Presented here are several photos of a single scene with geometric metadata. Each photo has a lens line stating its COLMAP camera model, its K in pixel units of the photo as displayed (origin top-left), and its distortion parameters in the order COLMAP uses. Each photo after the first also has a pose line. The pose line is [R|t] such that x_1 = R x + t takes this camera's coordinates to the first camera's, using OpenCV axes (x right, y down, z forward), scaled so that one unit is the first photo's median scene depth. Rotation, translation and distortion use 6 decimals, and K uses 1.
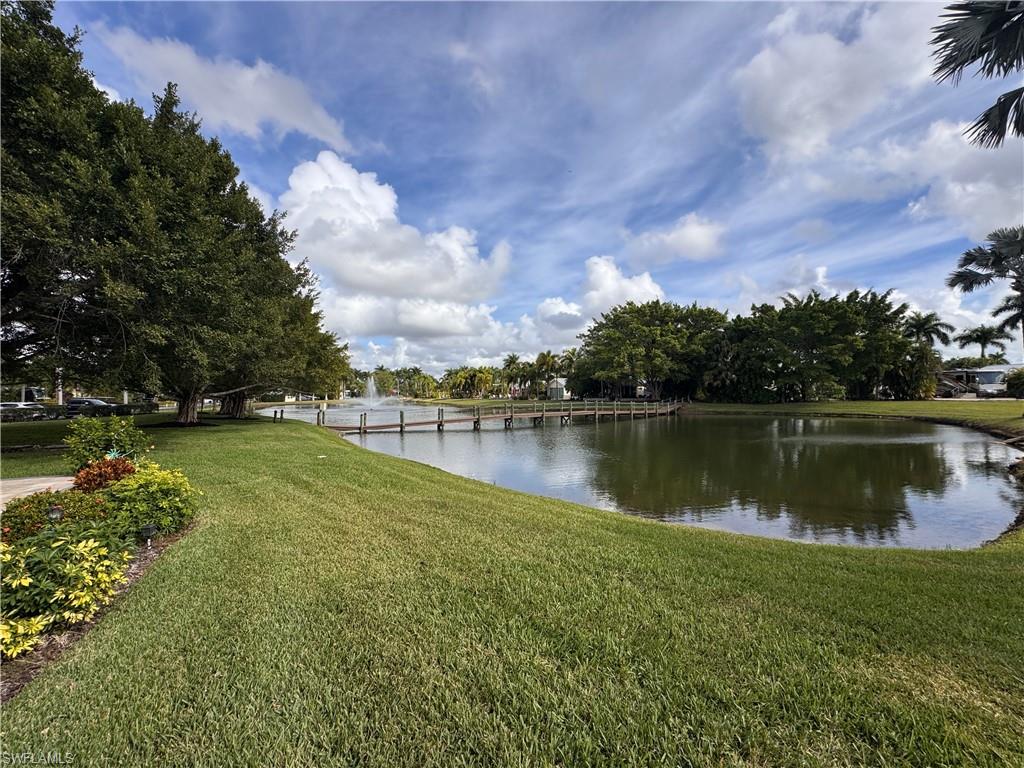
lens RADIAL K [[408.0, 0, 509.7], [0, 408.0, 384.5], [0, 0, 1]] dist [-0.001798, -0.000125]
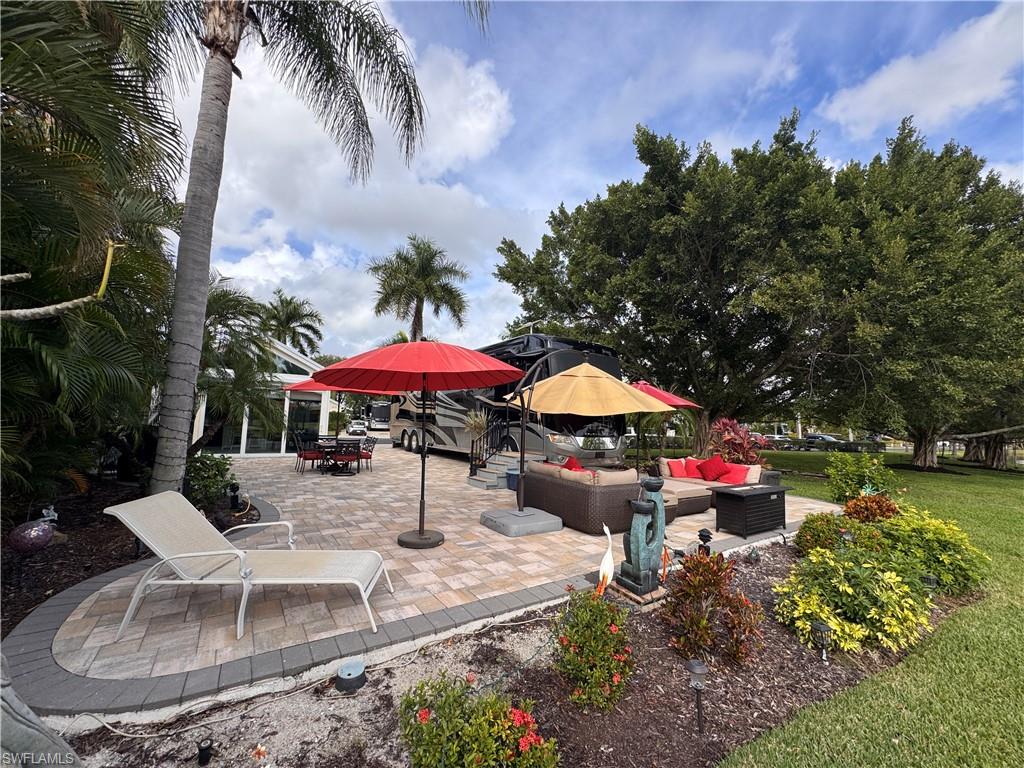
lens RADIAL K [[407.8, 0, 508.7], [0, 407.8, 383.8], [0, 0, 1]] dist [-0.001807, 0.000310]
pose [[0.125545, -0.079379, -0.988907, -0.004309], [-0.015129, 0.996525, -0.081911, -0.000226], [0.991973, 0.025245, 0.123908, -0.007880]]
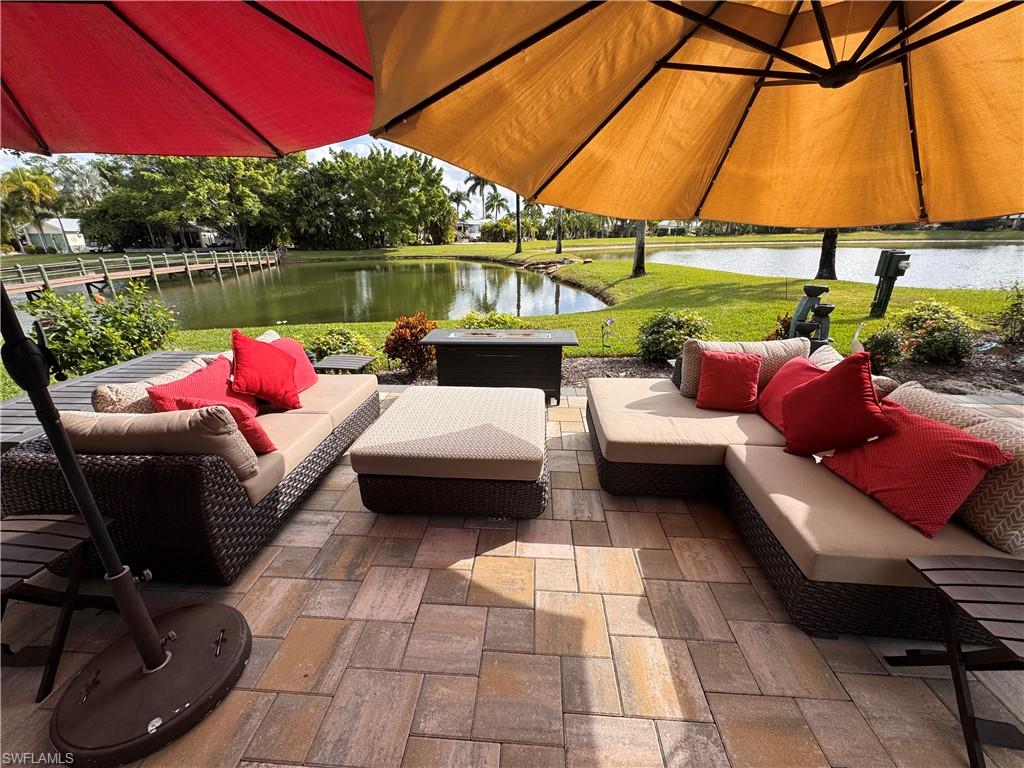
lens RADIAL K [[408.7, 0, 509.5], [0, 408.7, 384.0], [0, 0, 1]] dist [-0.001889, -0.000189]
pose [[0.503088, -0.293013, 0.813047, -0.193877], [-0.010624, 0.938603, 0.344836, 0.001265], [-0.864170, -0.182121, 0.469087, 0.042246]]
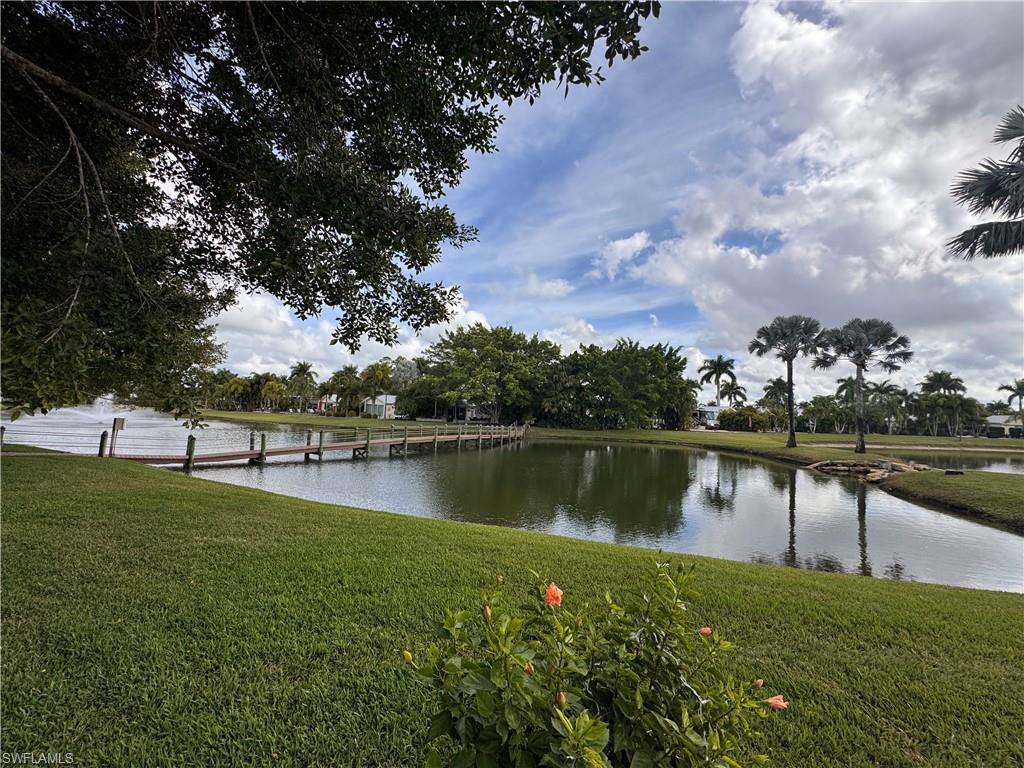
lens RADIAL K [[407.8, 0, 508.7], [0, 407.8, 383.8], [0, 0, 1]] dist [-0.001807, 0.000310]
pose [[0.852301, 0.080402, 0.516835, -0.182097], [-0.056681, 0.996493, -0.061548, 0.001111], [-0.519971, 0.023163, 0.853870, 0.142715]]
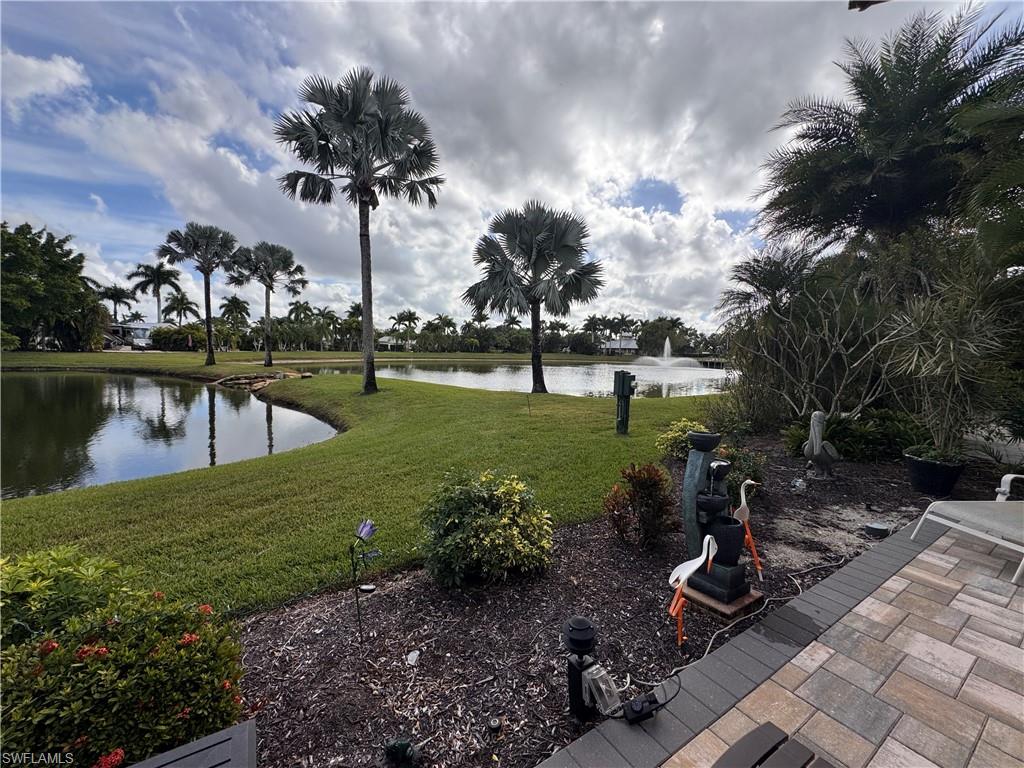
lens RADIAL K [[408.7, 0, 509.5], [0, 408.7, 384.0], [0, 0, 1]] dist [-0.001889, -0.000189]
pose [[-0.113175, -0.070914, 0.991041, -0.132907], [-0.046709, 0.996727, 0.065987, 0.001903], [-0.992477, -0.038822, -0.116117, 0.063733]]
